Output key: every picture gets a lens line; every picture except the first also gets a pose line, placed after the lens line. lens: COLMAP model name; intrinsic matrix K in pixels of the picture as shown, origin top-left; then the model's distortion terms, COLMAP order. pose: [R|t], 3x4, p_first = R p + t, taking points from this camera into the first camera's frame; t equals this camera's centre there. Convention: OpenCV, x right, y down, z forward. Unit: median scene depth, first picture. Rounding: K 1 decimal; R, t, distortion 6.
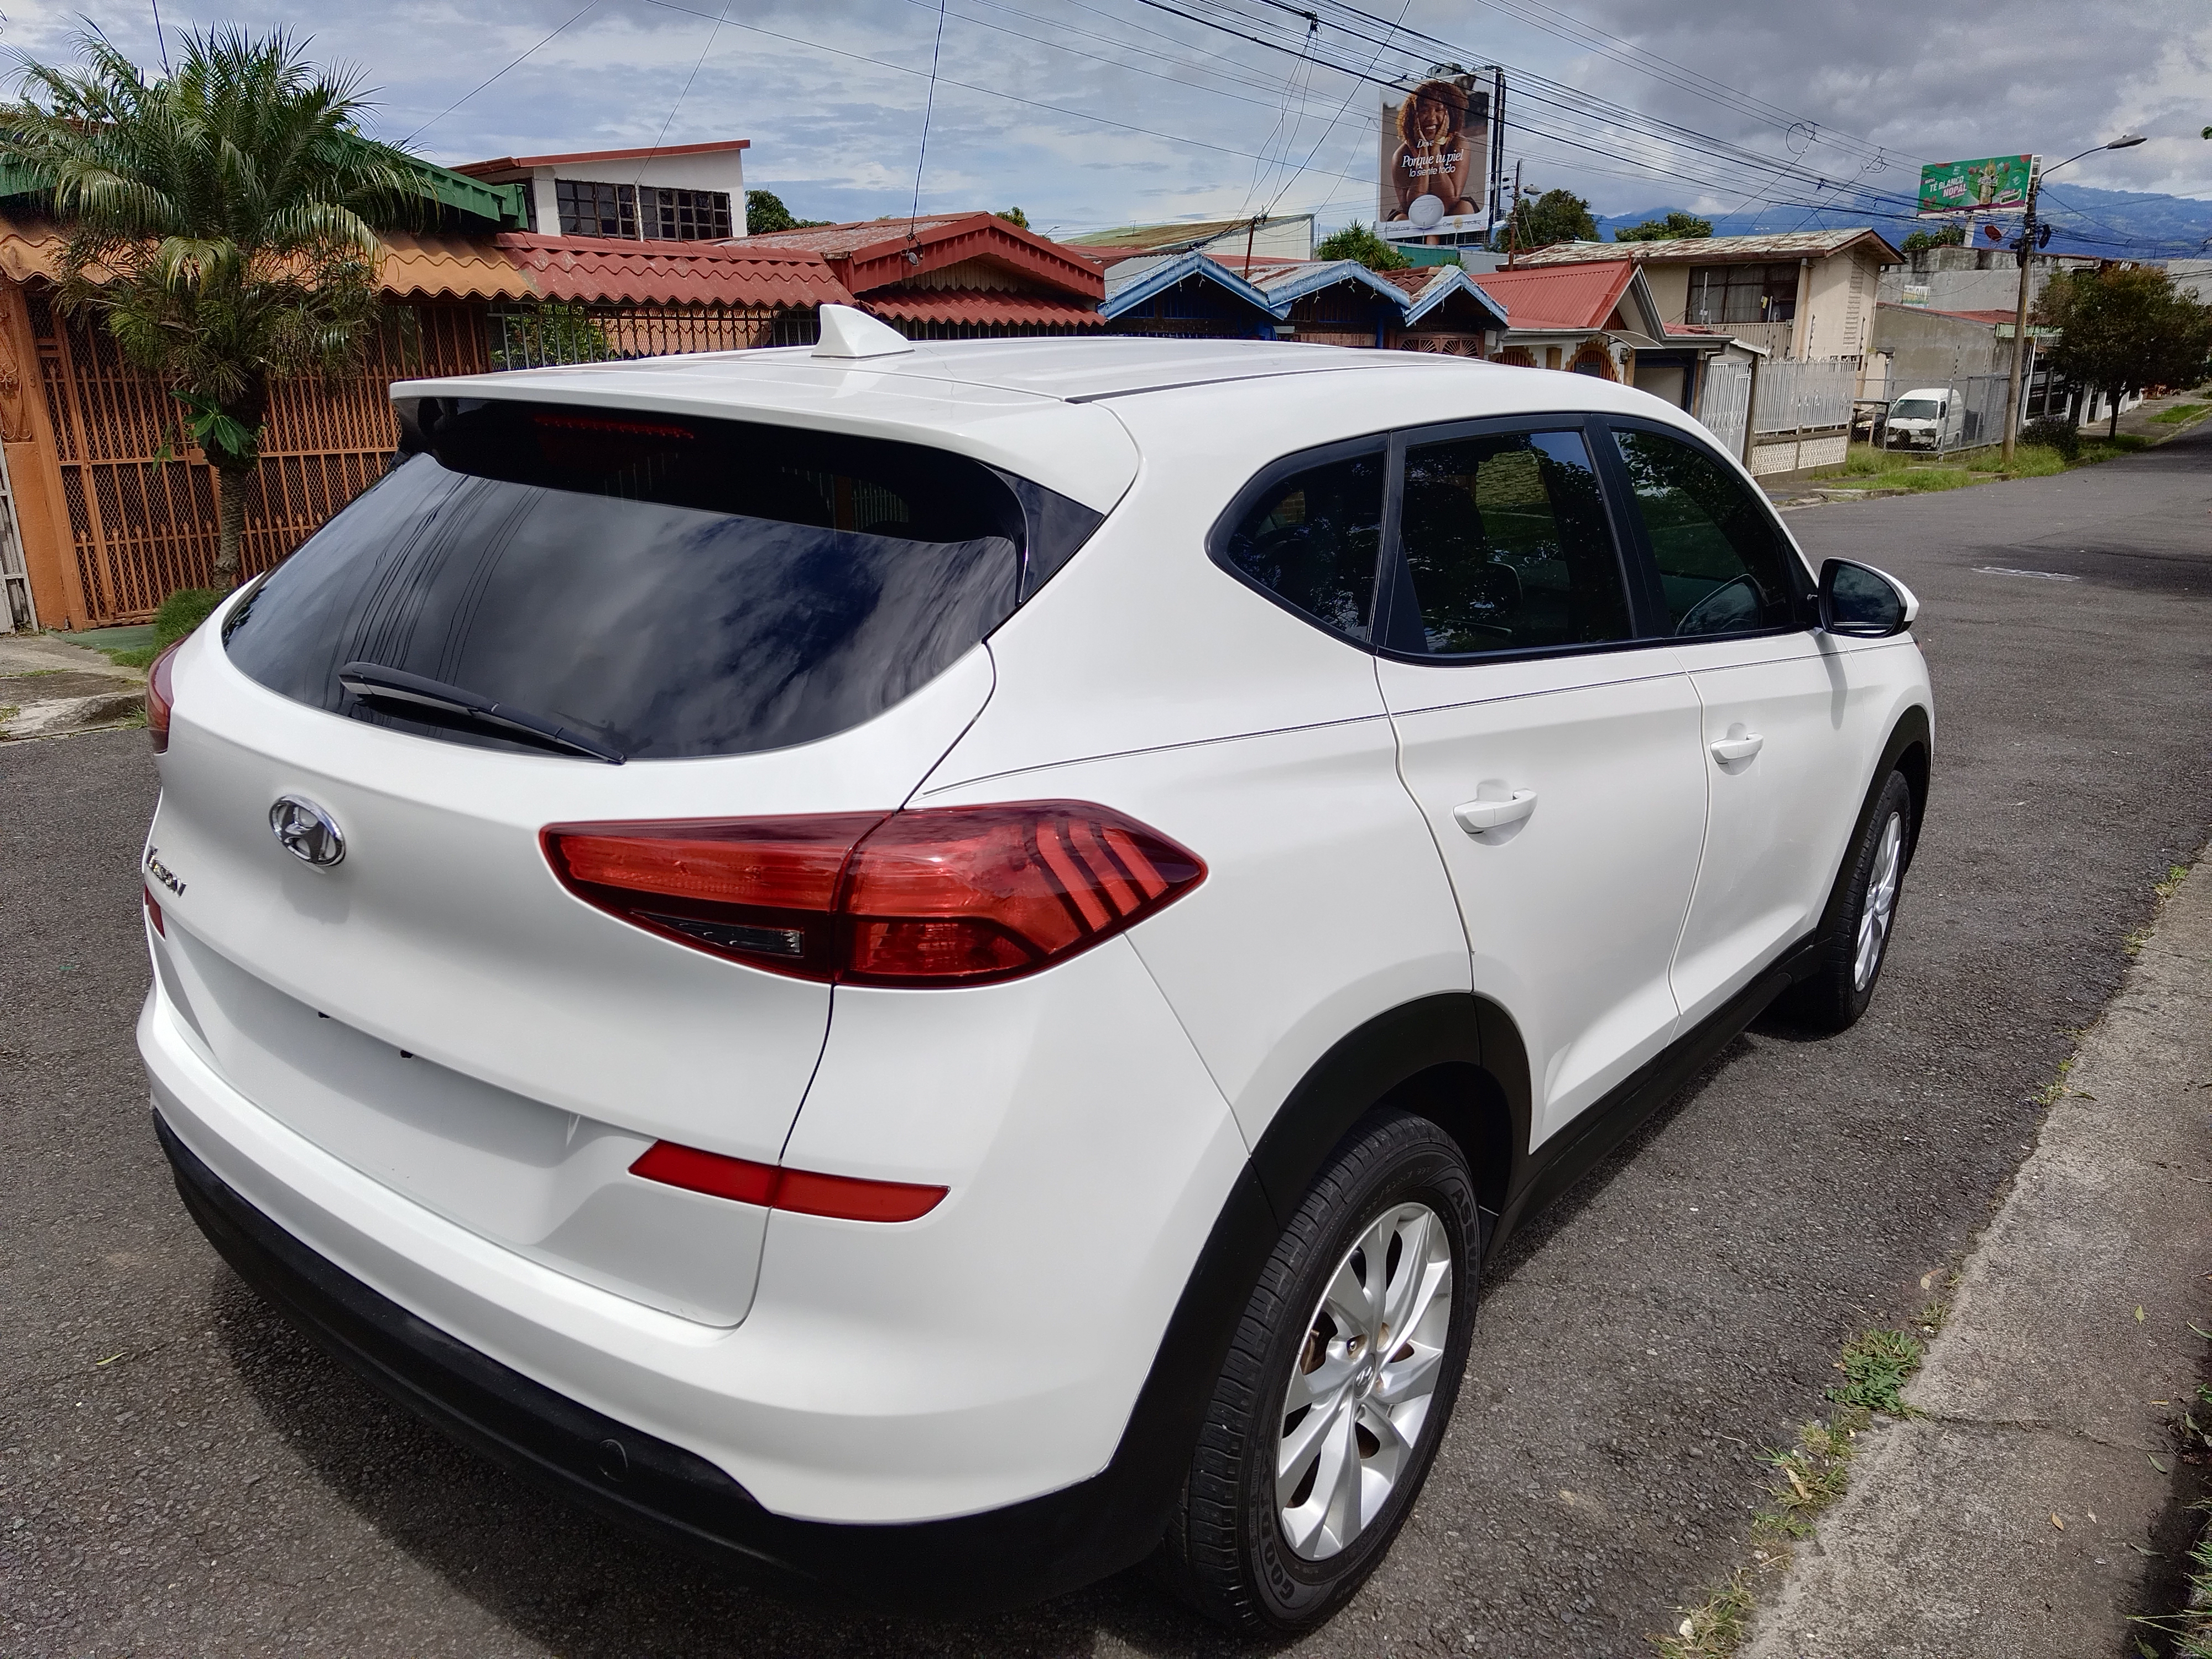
lens RADIAL K [[1654.8, 0, 1106.5], [0, 1654.8, 832.4], [0, 0, 1]] dist [-0.005340, -0.001059]
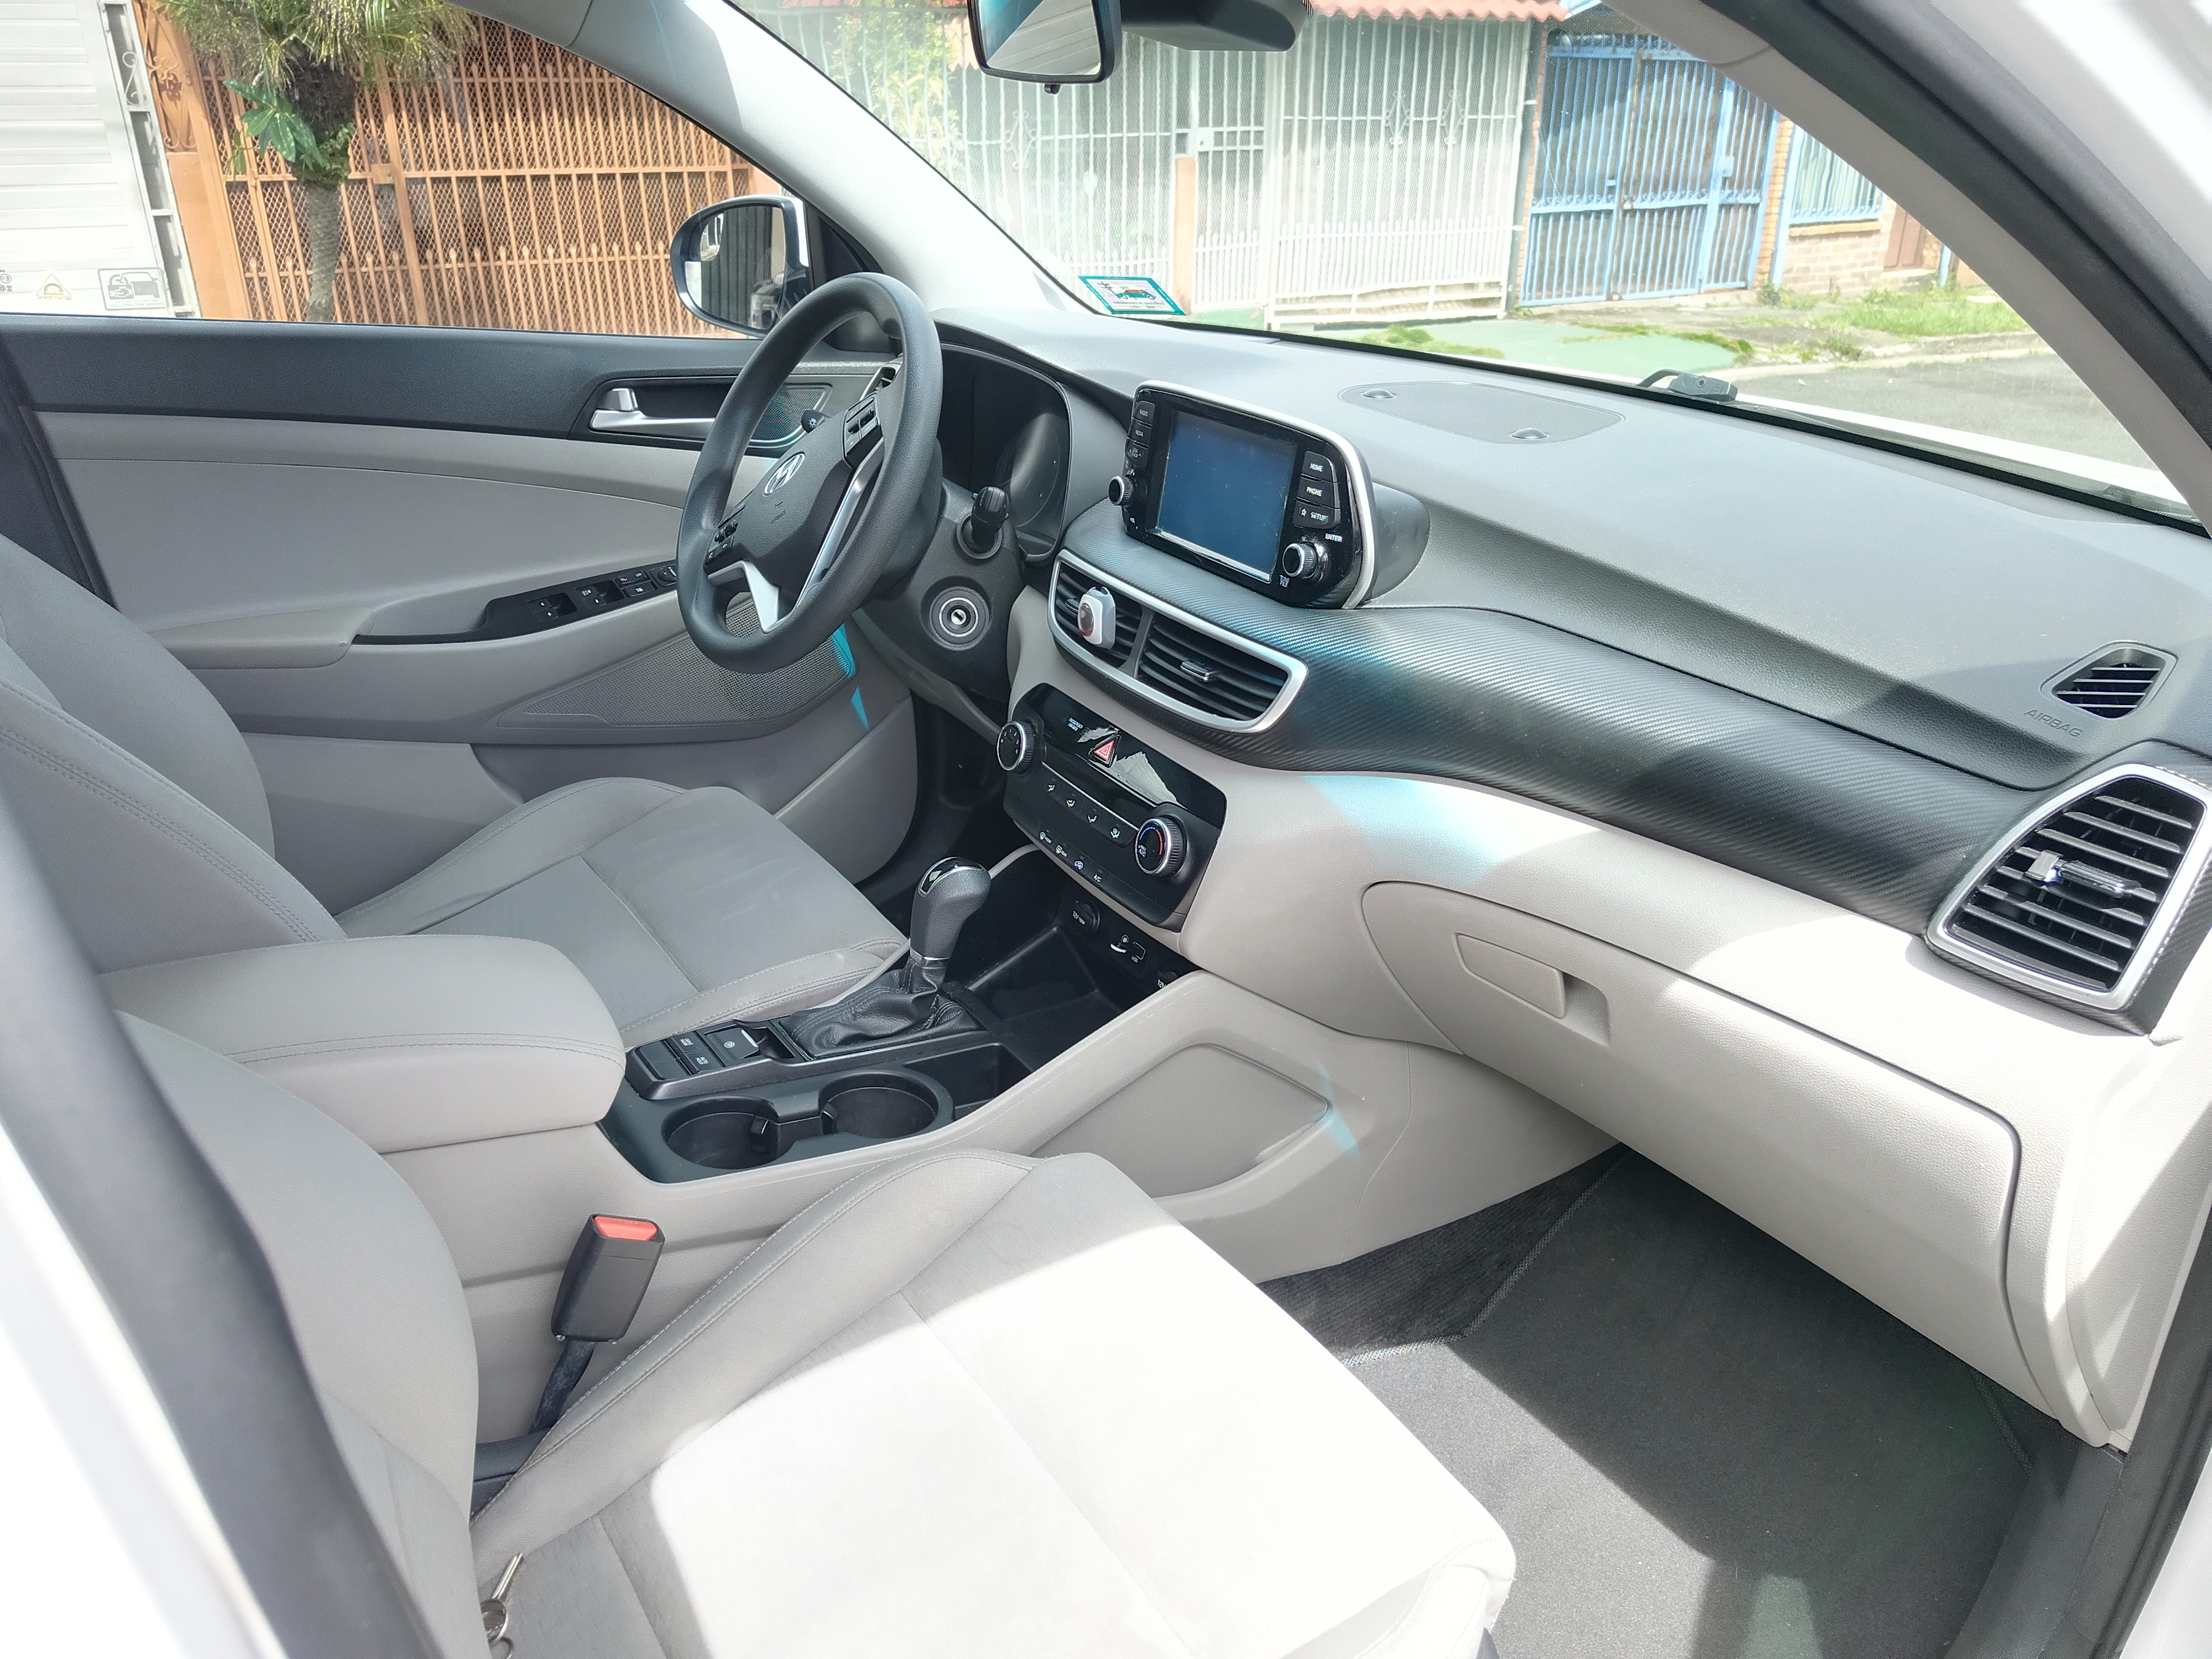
lens RADIAL K [[1654.8, 0, 1105.1], [0, 1654.8, 831.4], [0, 0, 1]] dist [-0.005340, -0.001059]
pose [[0.870850, 0.206962, -0.445855, 0.234676], [-0.135203, 0.972908, 0.187535, -0.110602], [0.472589, -0.103033, 0.875239, 0.405762]]
